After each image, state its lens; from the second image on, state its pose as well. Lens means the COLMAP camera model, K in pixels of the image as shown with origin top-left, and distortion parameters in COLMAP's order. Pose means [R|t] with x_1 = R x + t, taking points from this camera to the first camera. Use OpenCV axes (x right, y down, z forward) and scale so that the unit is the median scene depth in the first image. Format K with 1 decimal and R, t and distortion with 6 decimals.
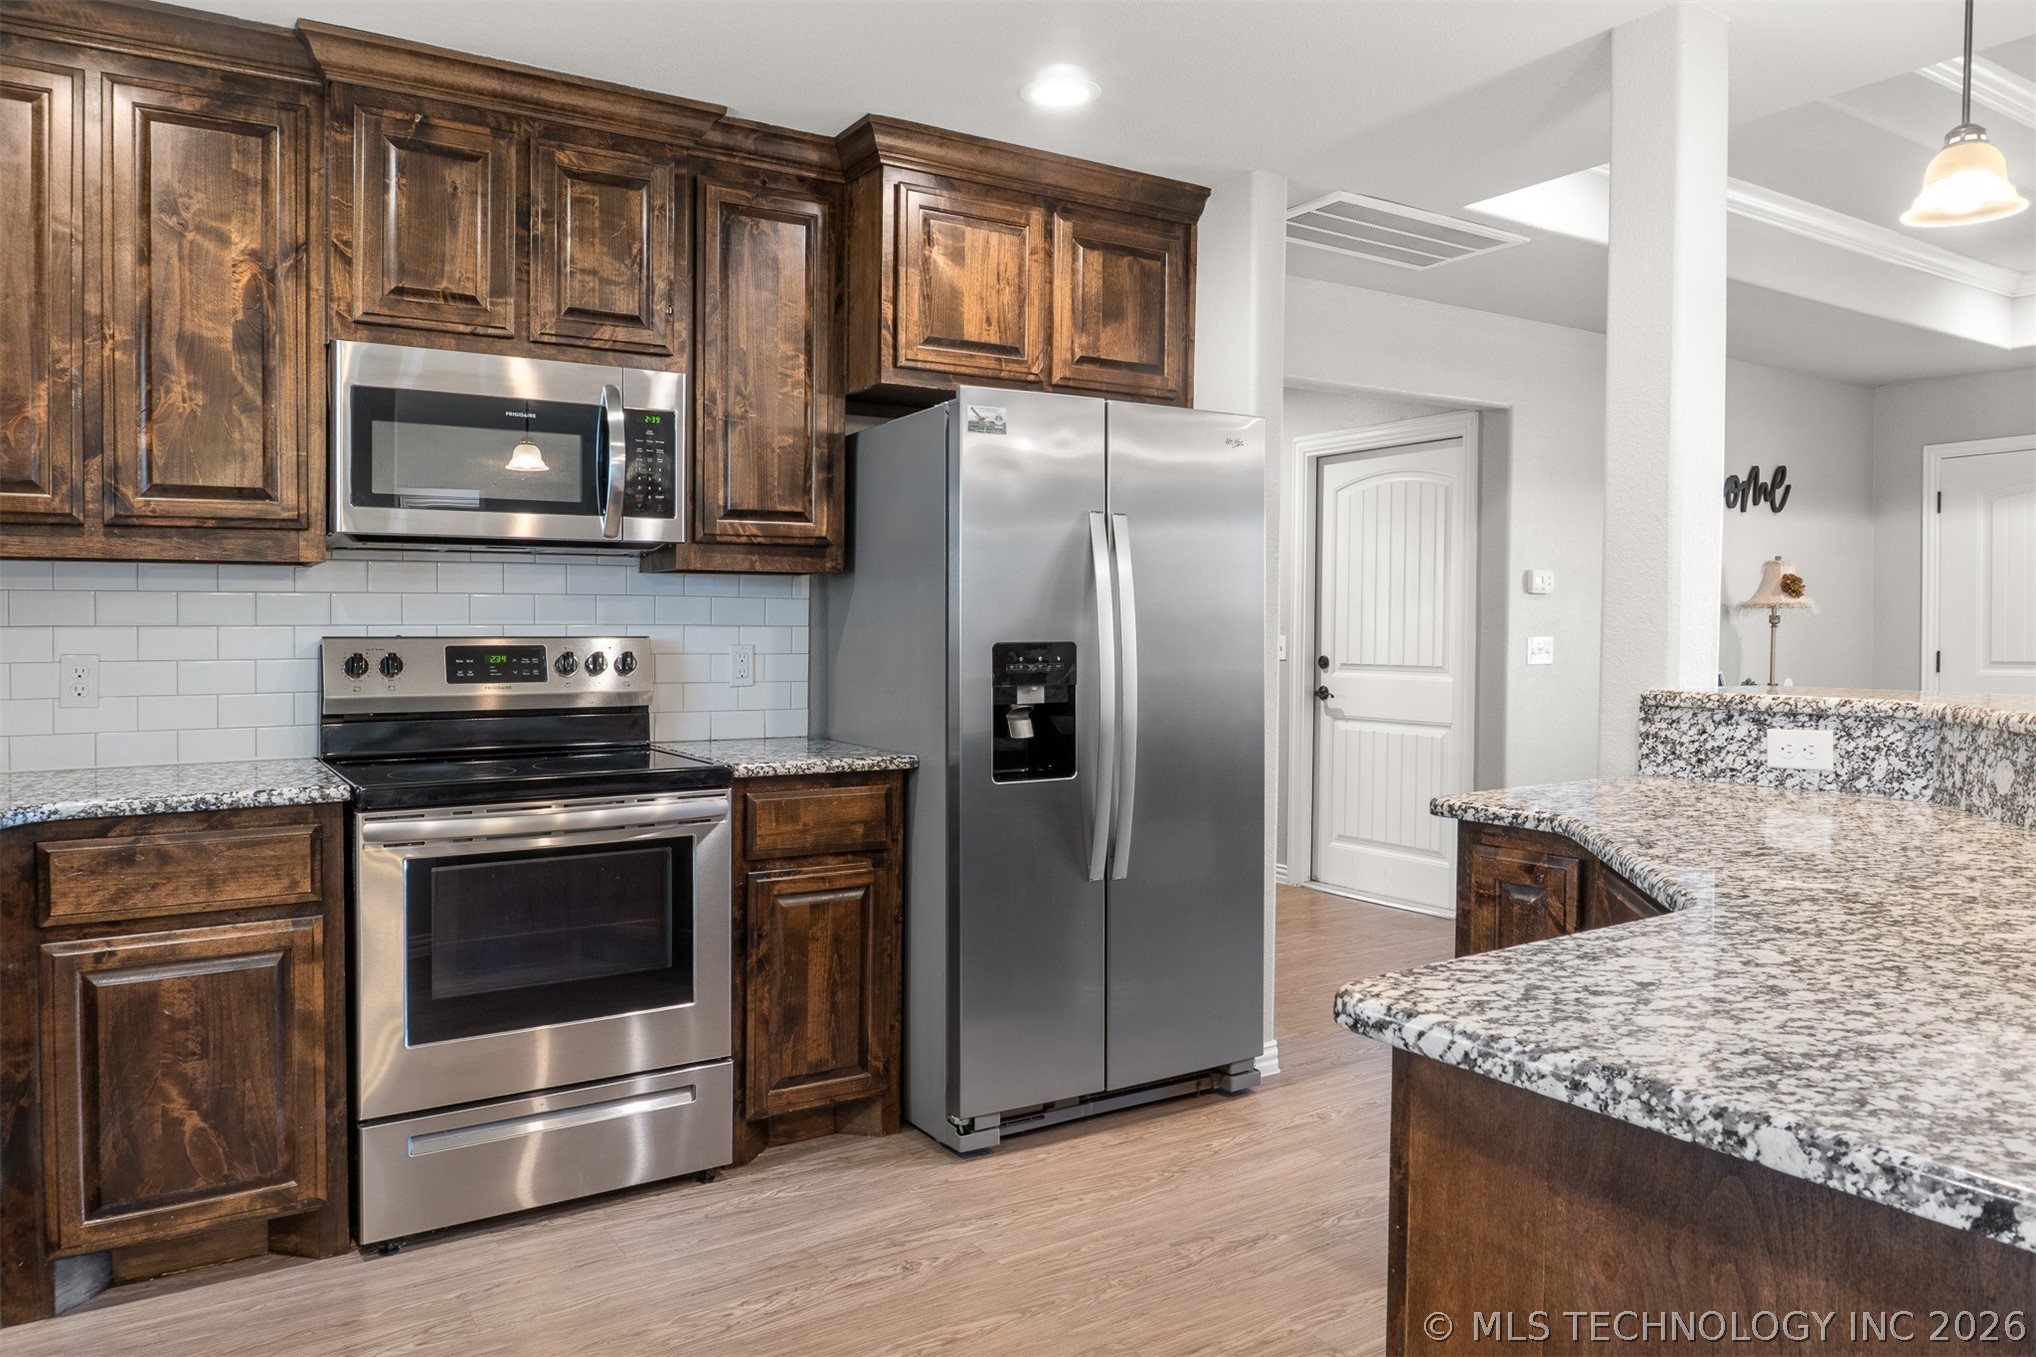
lens RADIAL K [[1357.7, 0, 1005.5], [0, 1357.7, 675.9], [0, 0, 1]] dist [-0.020309, -0.004815]
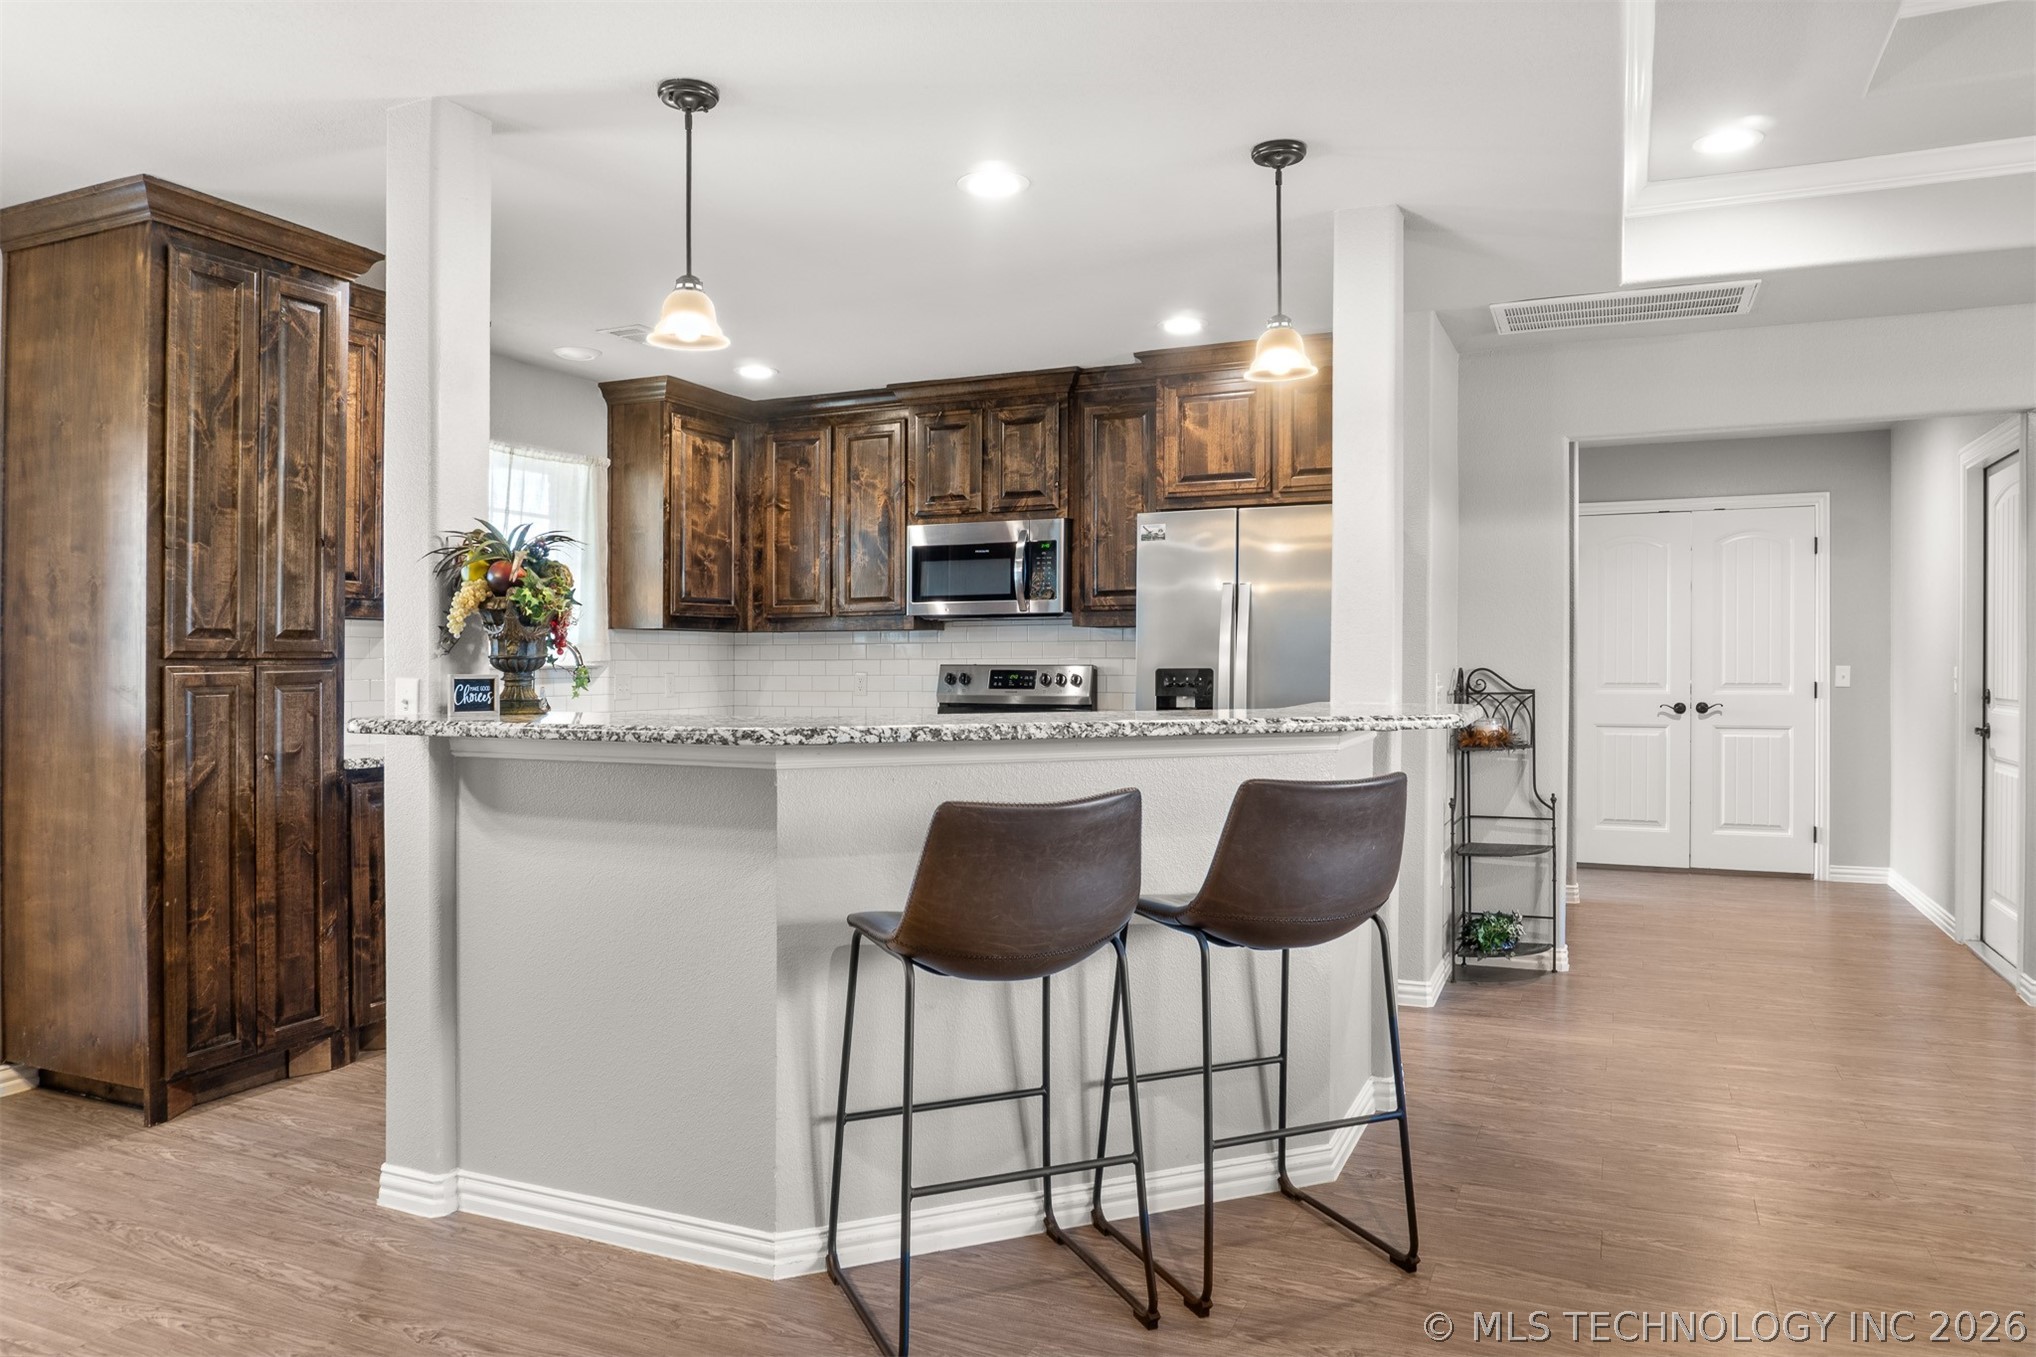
lens RADIAL K [[1357.7, 0, 1004.6], [0, 1357.7, 664.2], [0, 0, 1]] dist [-0.020309, -0.004815]
pose [[0.552205, -0.000537, -0.833709, 1.244089], [-0.027497, 0.999444, -0.018856, 0.006080], [0.833255, 0.033337, 0.551883, -0.049086]]
